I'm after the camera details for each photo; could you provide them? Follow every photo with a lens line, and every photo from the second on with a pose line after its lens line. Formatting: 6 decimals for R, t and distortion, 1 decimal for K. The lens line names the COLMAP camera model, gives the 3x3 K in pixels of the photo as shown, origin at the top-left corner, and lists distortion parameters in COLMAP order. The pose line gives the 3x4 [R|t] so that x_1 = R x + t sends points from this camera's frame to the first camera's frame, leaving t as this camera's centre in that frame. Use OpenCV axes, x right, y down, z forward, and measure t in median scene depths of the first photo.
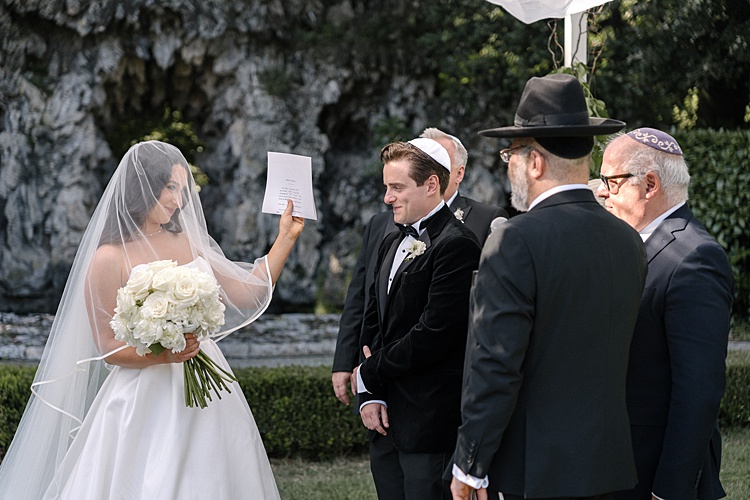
lens RADIAL K [[1446.4, 0, 370.6], [0, 1446.4, 253.9], [0, 0, 1]] dist [-0.037407, 0.000000]
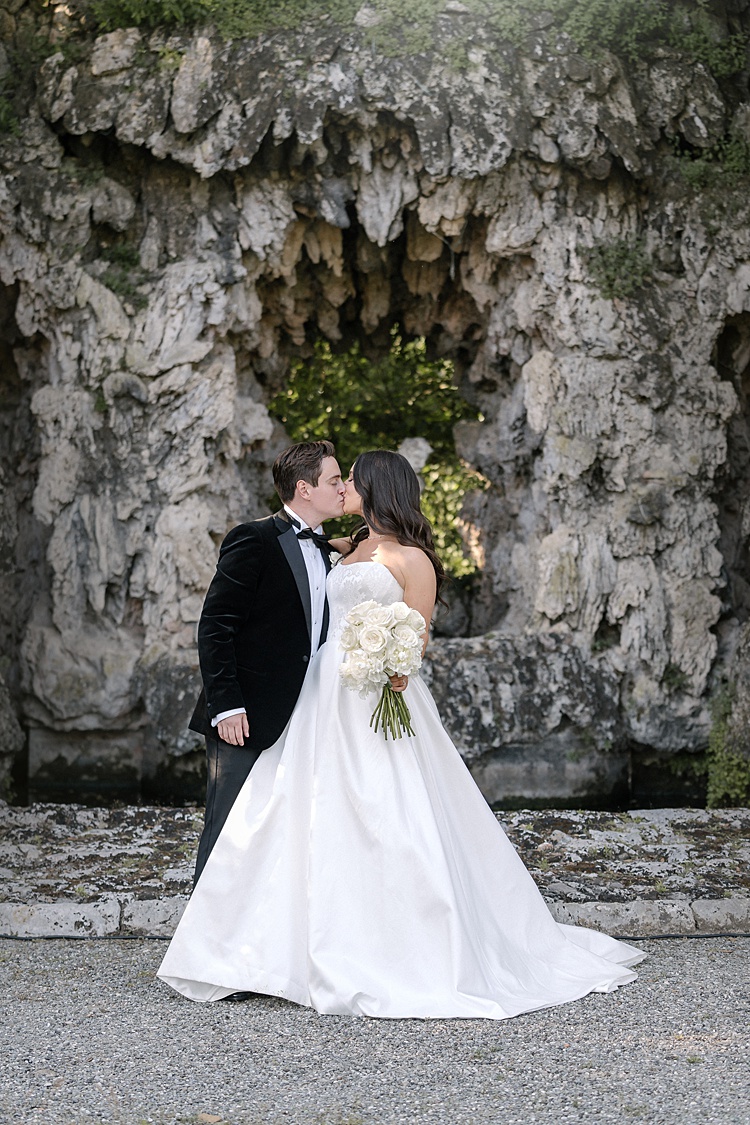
lens RADIAL K [[2169.5, 0, 366.9], [0, 2169.5, 561.2], [0, 0, 1]] dist [-0.037407, 0.000000]
pose [[0.981535, -0.003169, -0.191254, -0.013627], [0.000875, 0.999927, -0.012078, -0.017875], [0.191278, 0.011687, 0.981466, 0.316465]]
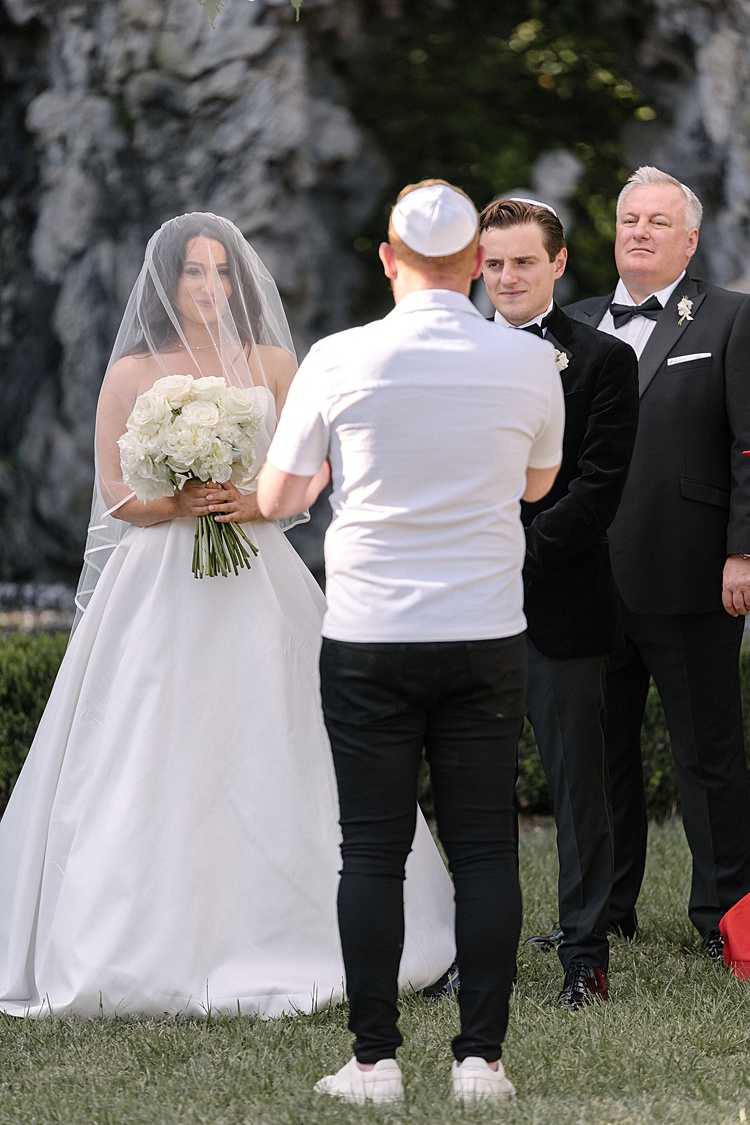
lens RADIAL K [[8224.8, 0, 374.1], [0, 8224.8, 562.2], [0, 0, 1]] dist [0.452607, 0.000000]
pose [[0.973202, -0.015678, -0.229418, 0.275337], [0.016286, 0.999867, 0.000754, 0.028585], [0.229376, -0.004470, 0.973328, -0.913497]]
